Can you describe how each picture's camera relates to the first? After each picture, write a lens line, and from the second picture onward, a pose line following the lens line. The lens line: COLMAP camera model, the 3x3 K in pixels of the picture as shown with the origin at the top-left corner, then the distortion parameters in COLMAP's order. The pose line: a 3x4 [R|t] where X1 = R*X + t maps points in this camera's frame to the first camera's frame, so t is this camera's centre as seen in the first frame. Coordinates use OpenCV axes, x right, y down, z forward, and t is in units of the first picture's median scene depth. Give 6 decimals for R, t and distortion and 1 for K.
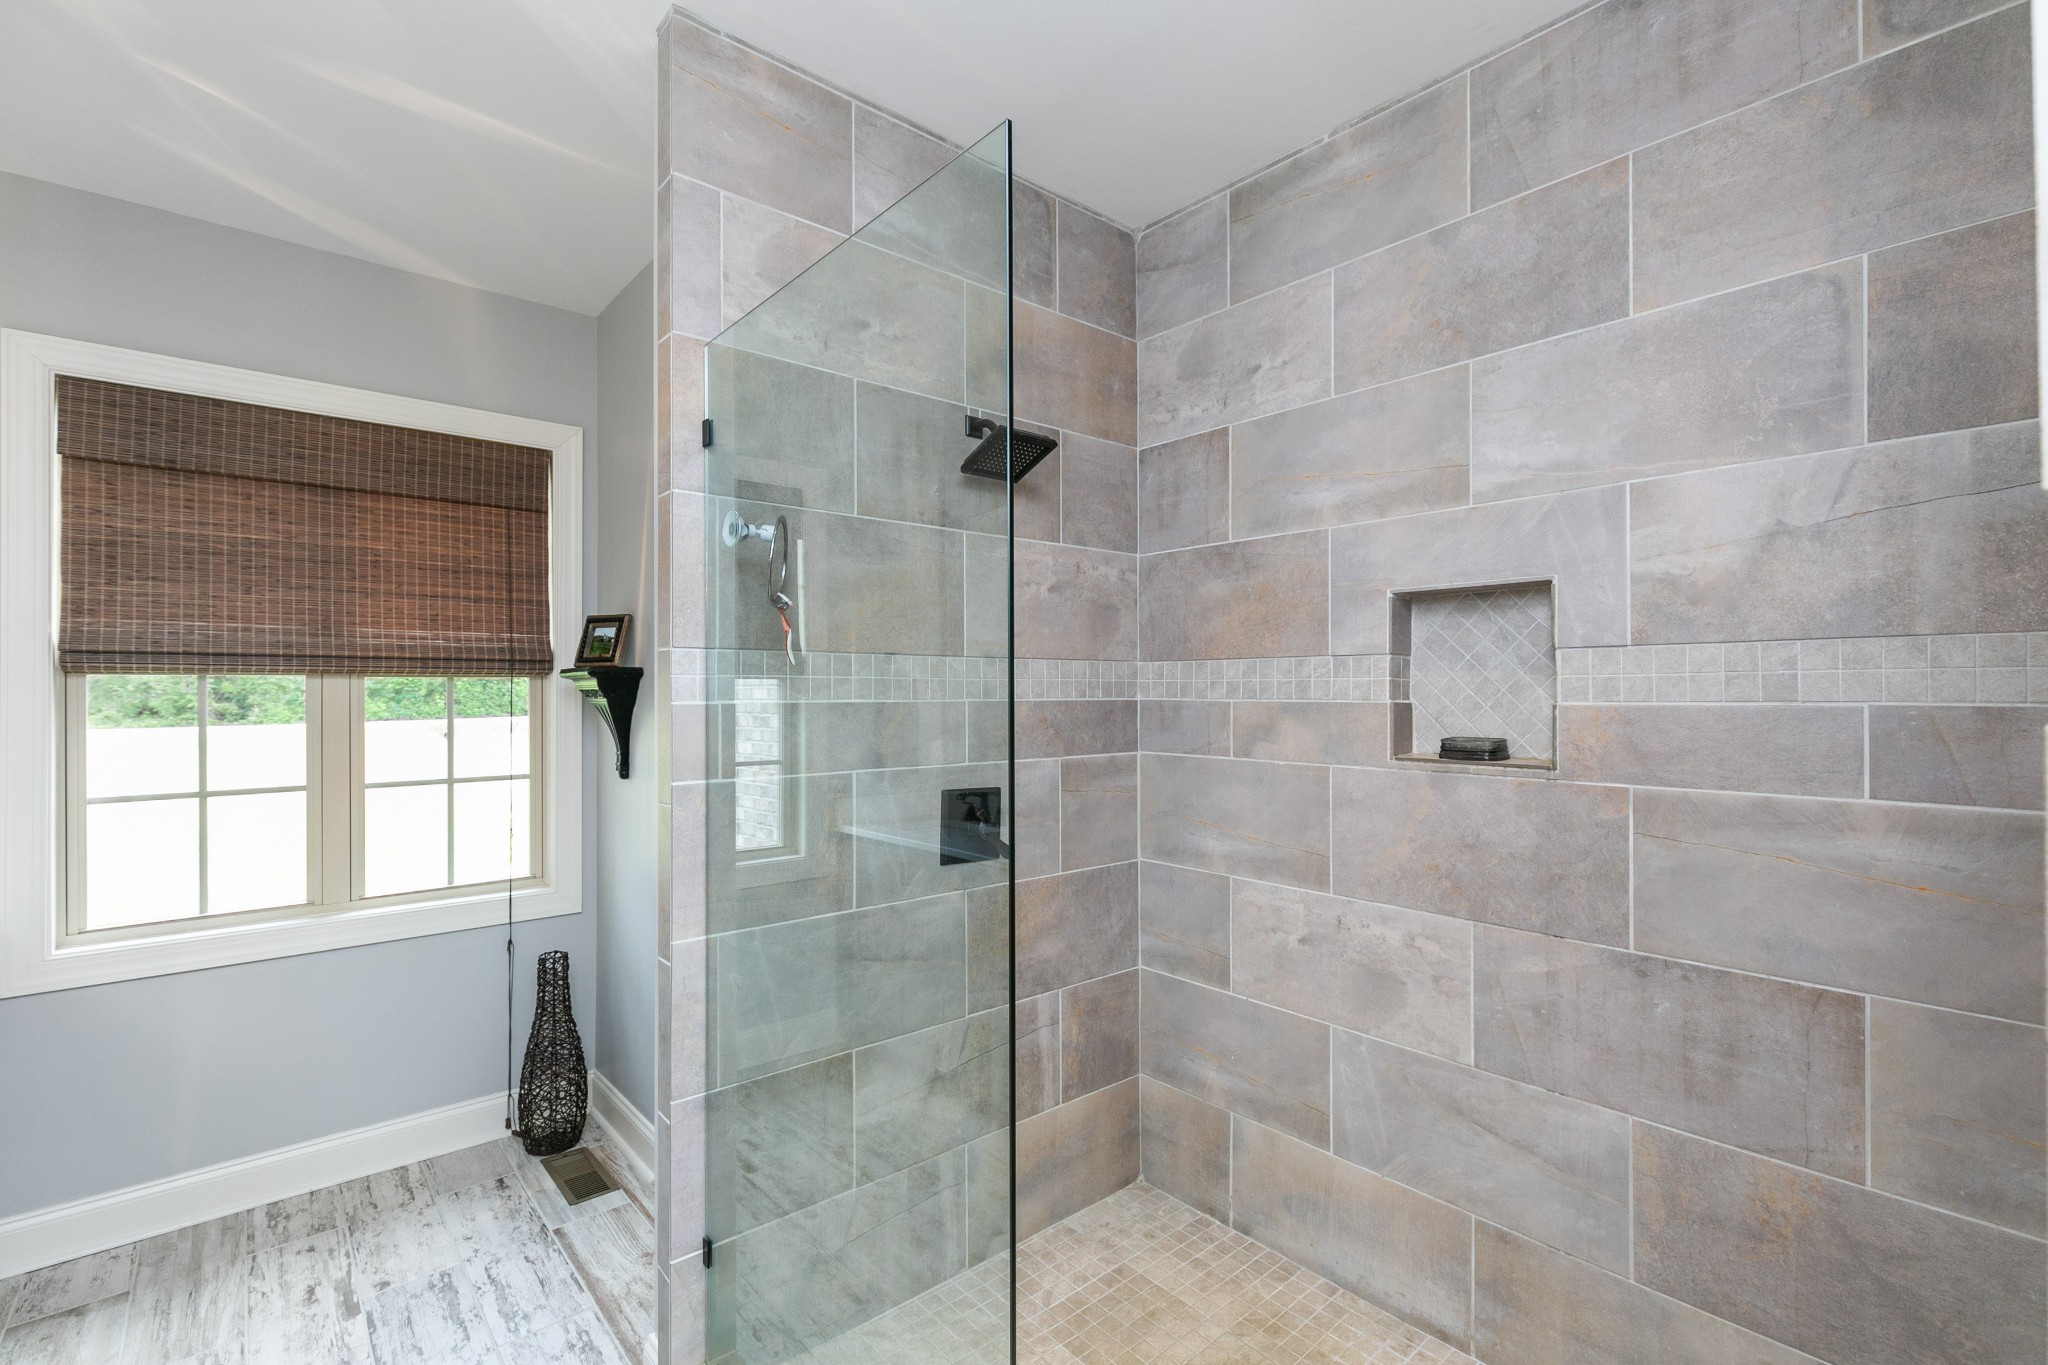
lens RADIAL K [[915.5, 0, 1030.9], [0, 915.5, 688.8], [0, 0, 1]] dist [0.004459, -0.000264]
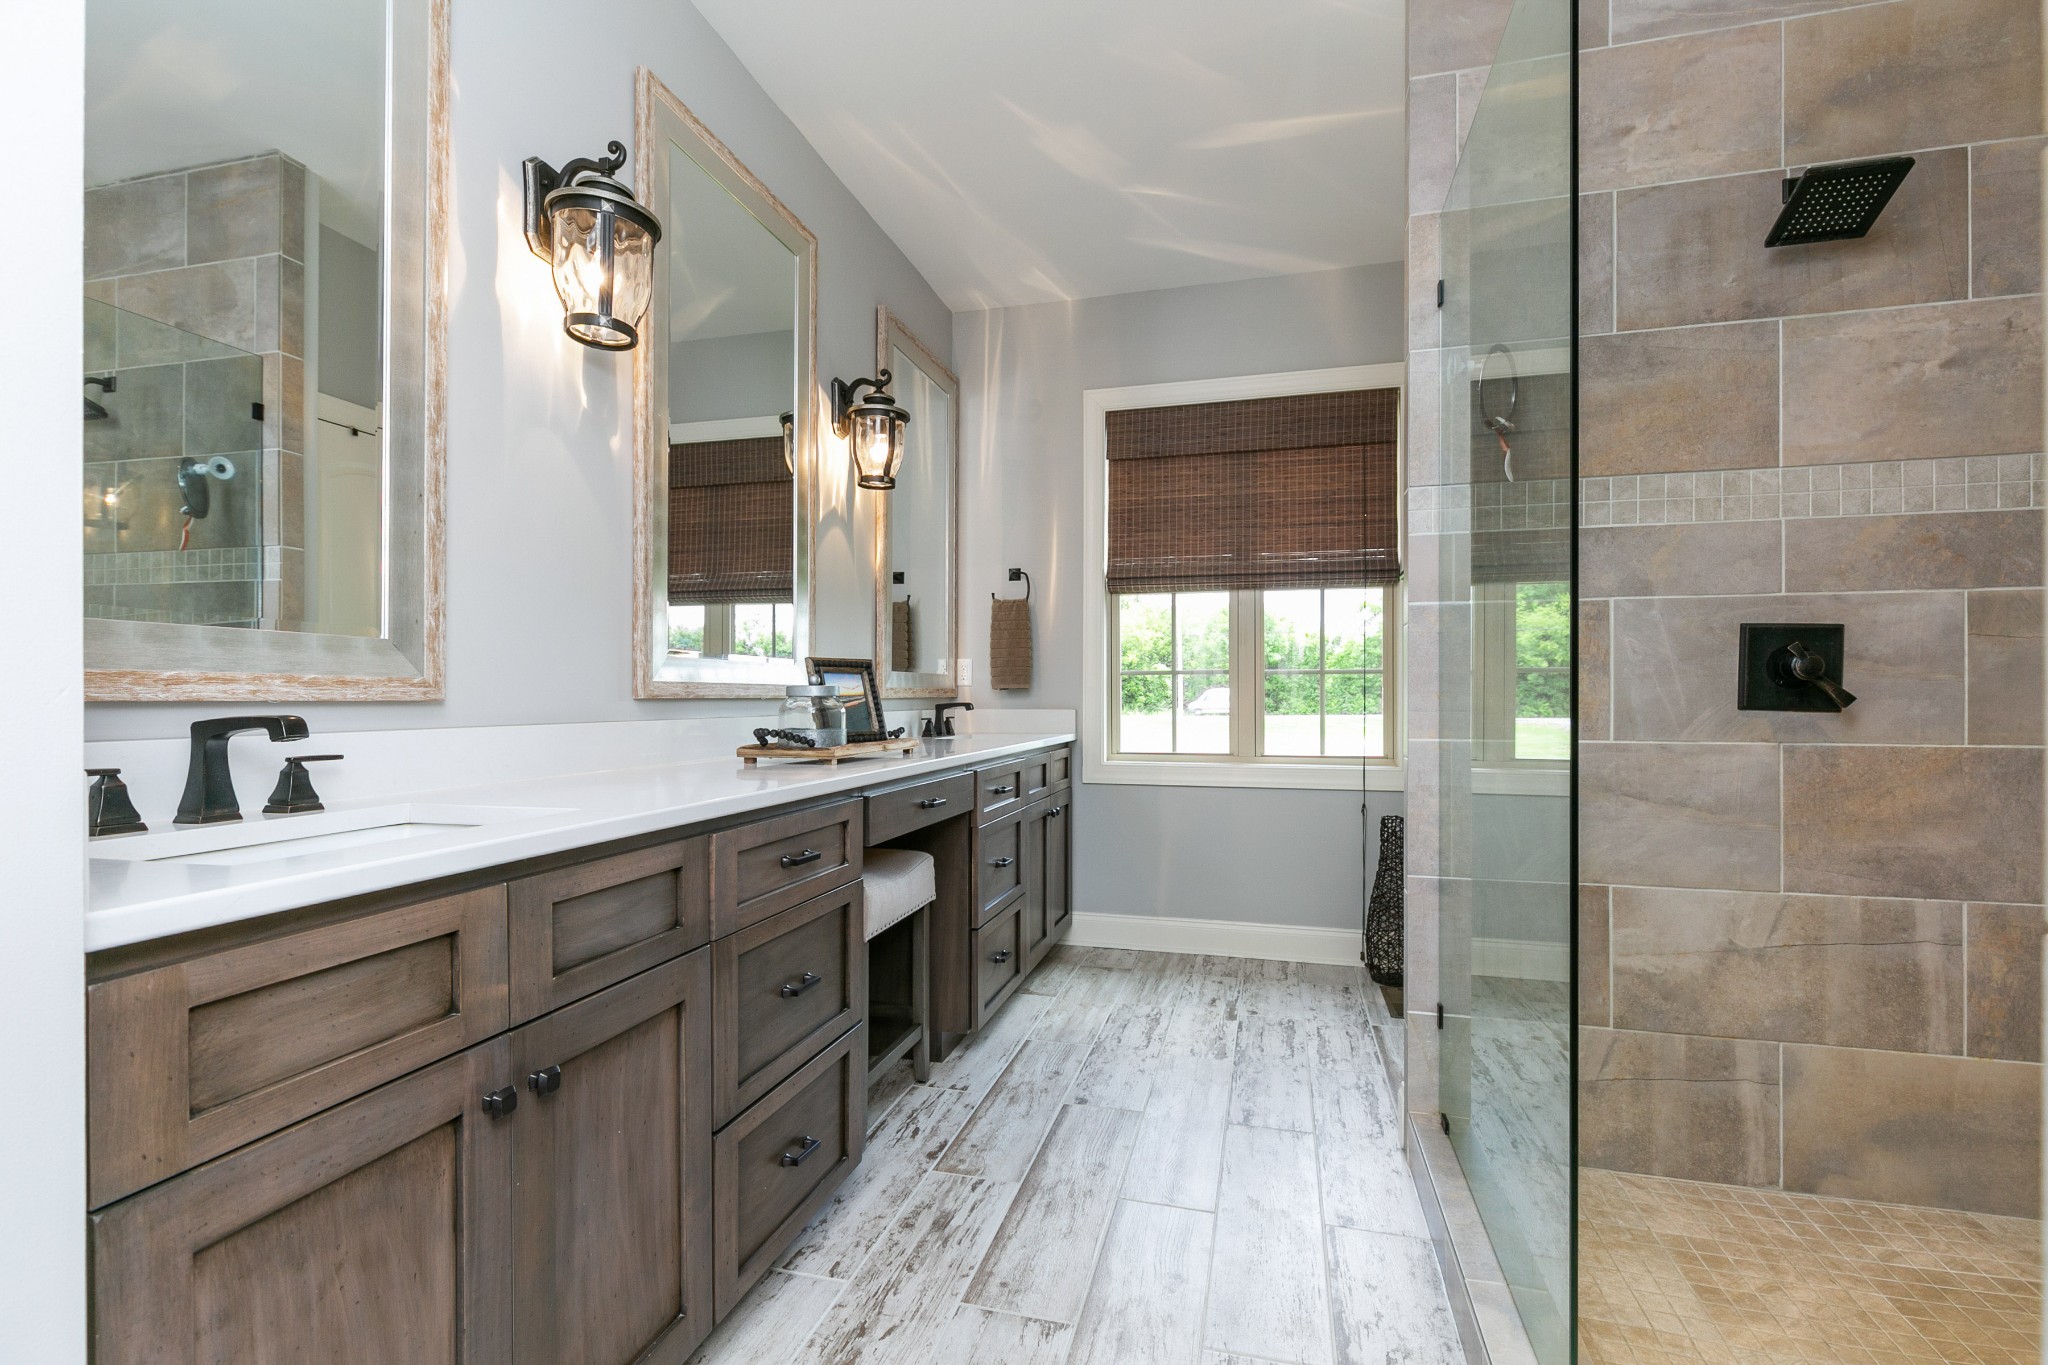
lens RADIAL K [[932.0, 0, 1034.9], [0, 932.0, 699.1], [0, 0, 1]] dist [-0.000196, -0.000685]
pose [[0.563670, -0.001871, -0.825998, 0.229752], [0.004517, 0.999989, 0.000817, 0.160808], [0.825987, -0.004192, 0.563673, -0.042058]]
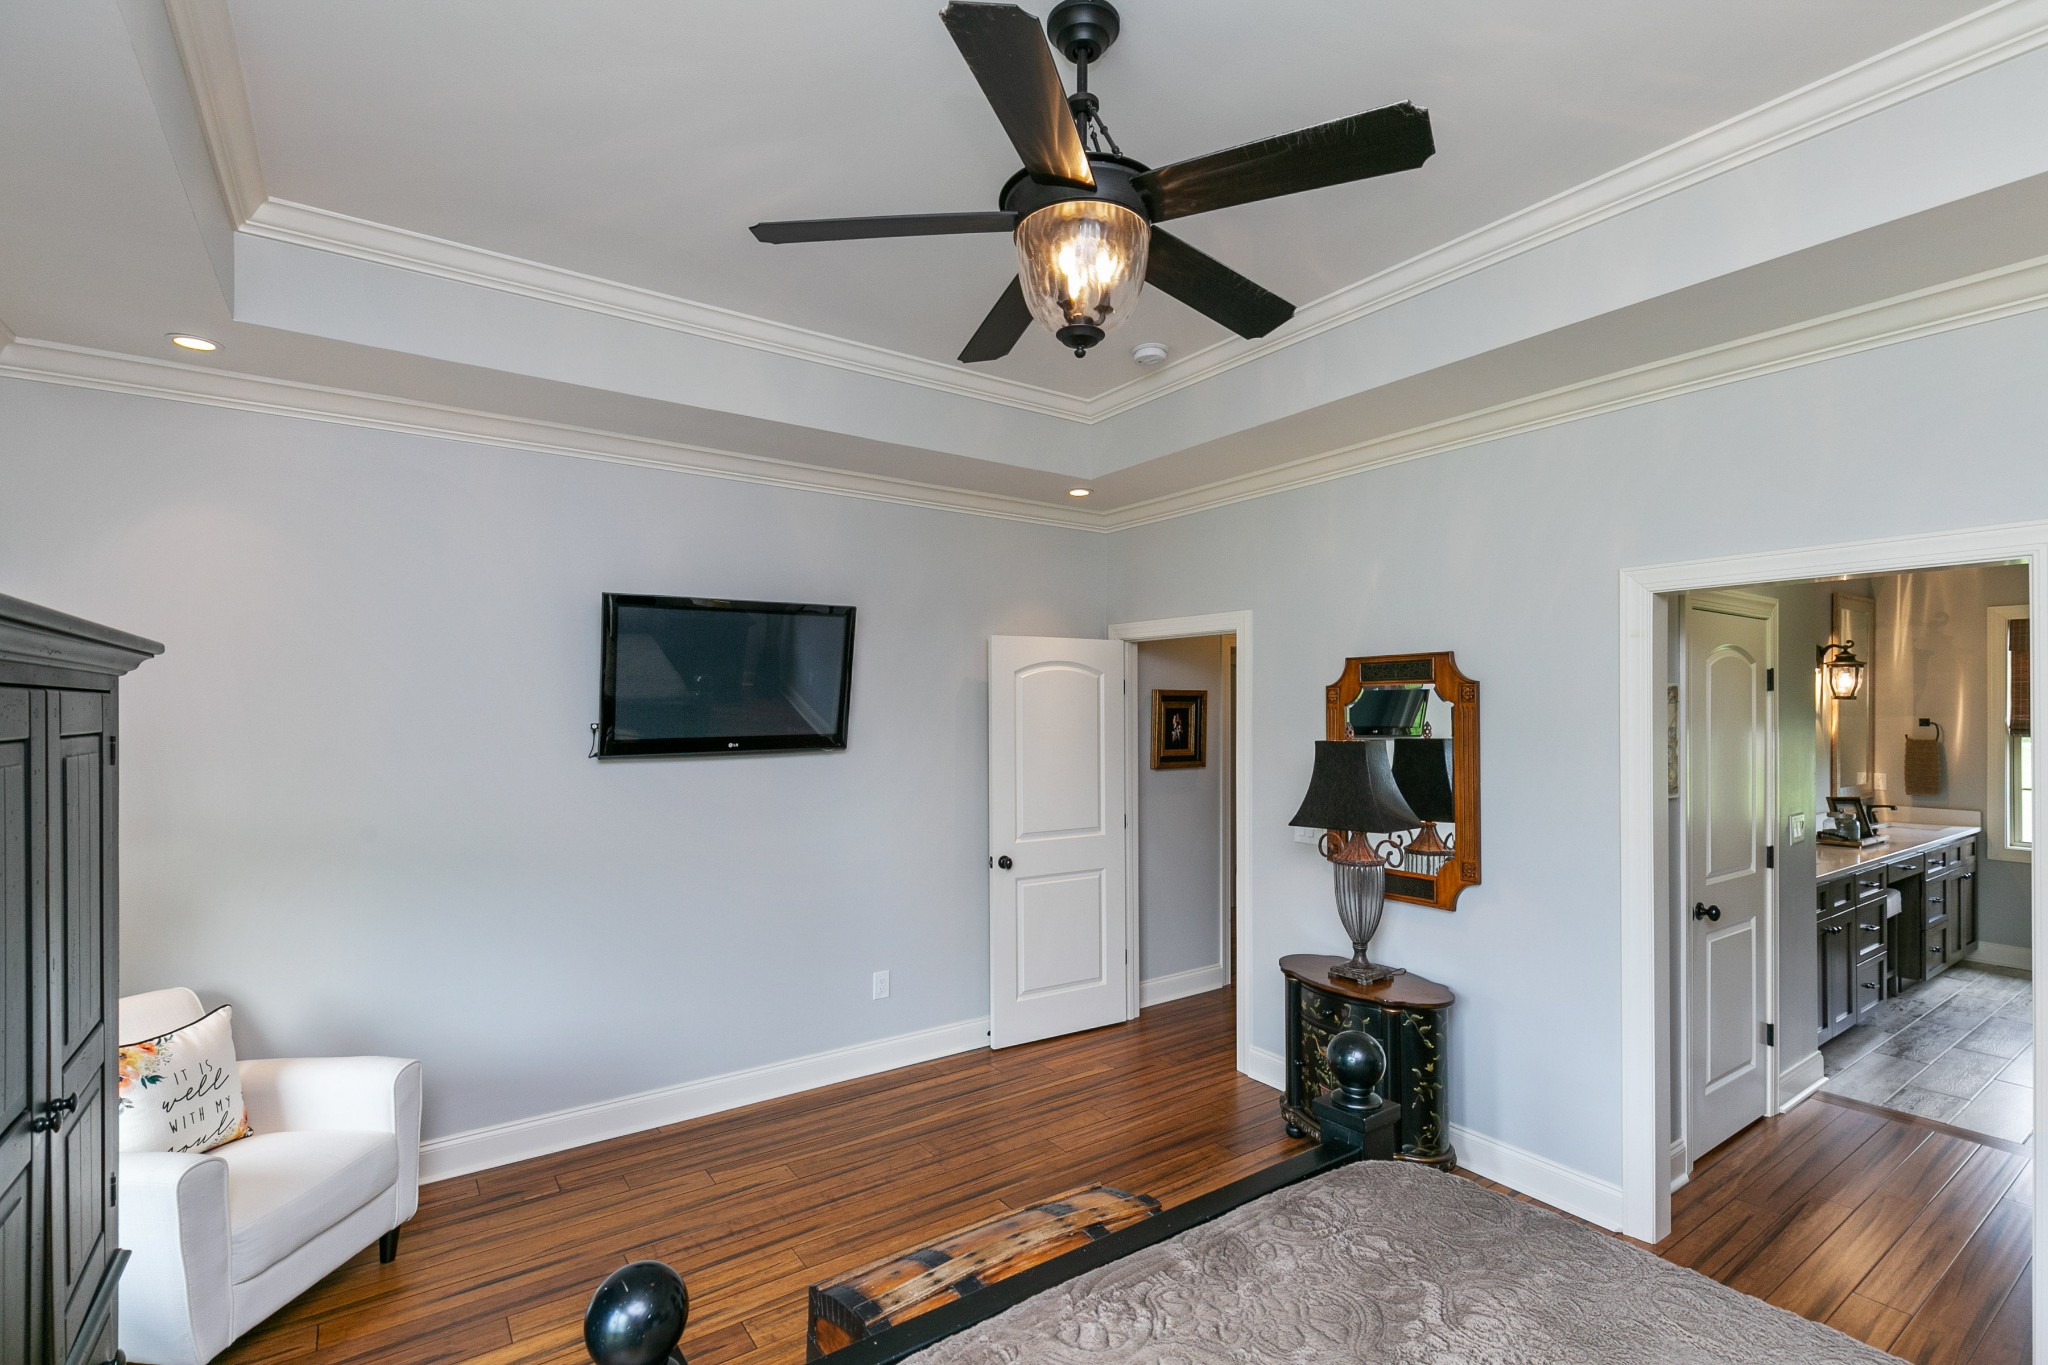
lens RADIAL K [[923.7, 0, 1024.2], [0, 923.7, 705.2], [0, 0, 1]] dist [0.014144, -0.000327]
pose [[-0.100666, -0.001848, -0.994919, 1.708367], [-0.002163, 0.999996, -0.001638, -0.094689], [0.994918, 0.001987, -0.100670, -1.382730]]
